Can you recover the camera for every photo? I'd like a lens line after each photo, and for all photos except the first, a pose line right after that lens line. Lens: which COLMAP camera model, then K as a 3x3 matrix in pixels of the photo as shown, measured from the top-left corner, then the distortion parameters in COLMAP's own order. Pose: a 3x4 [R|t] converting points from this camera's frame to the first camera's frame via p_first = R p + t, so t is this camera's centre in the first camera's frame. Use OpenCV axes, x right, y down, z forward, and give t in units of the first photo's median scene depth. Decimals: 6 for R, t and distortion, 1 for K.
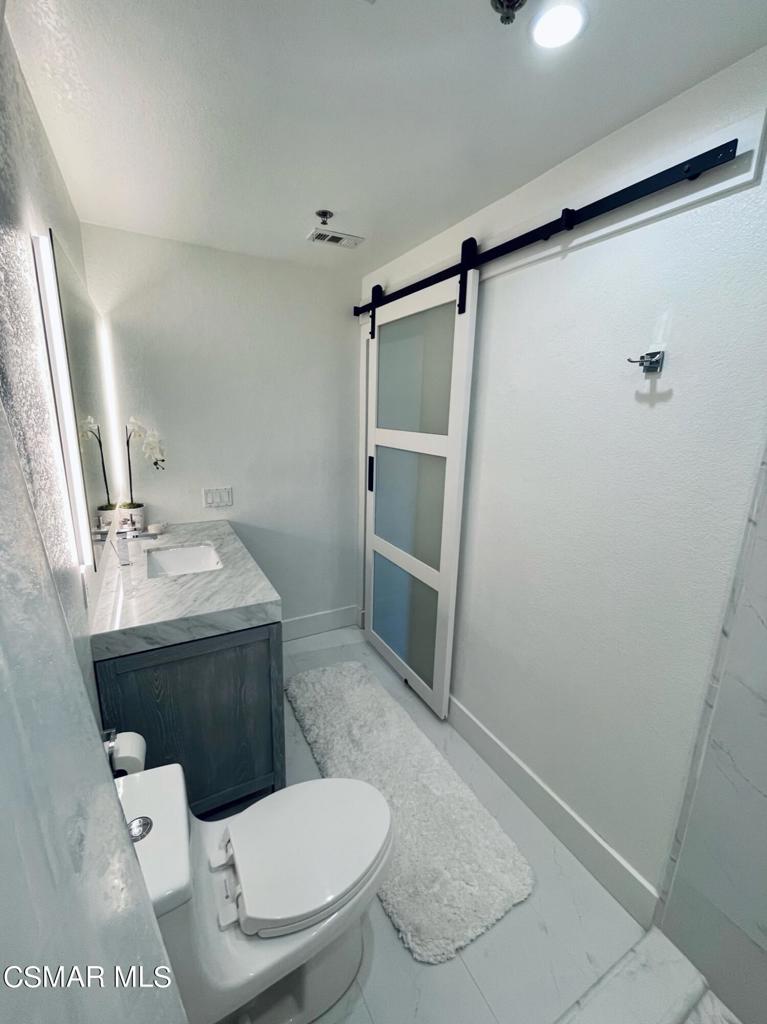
lens RADIAL K [[423.8, 0, 381.3], [0, 423.8, 501.7], [0, 0, 1]] dist [-0.001734, 0.000044]
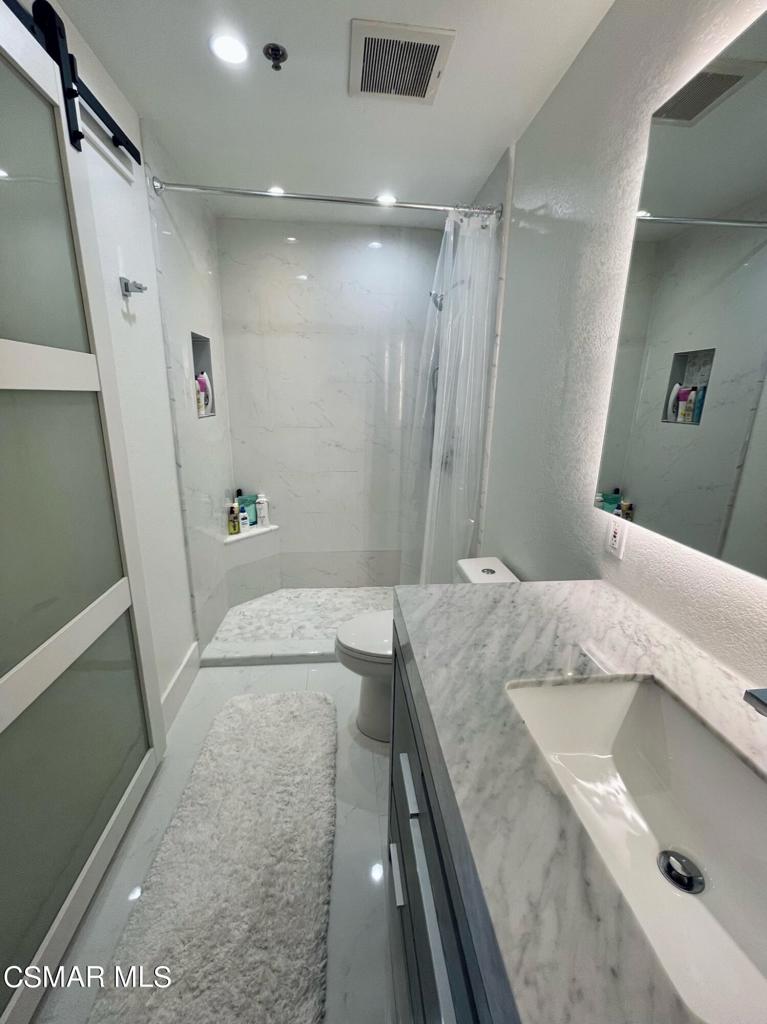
lens RADIAL K [[415.5, 0, 382.6], [0, 415.5, 506.1], [0, 0, 1]] dist [-0.003618, 0.000462]
pose [[-0.921319, -0.140155, 0.362669, -0.426842], [0.038955, 0.894802, 0.444761, -0.194581], [-0.386852, 0.423894, -0.818938, 1.430656]]
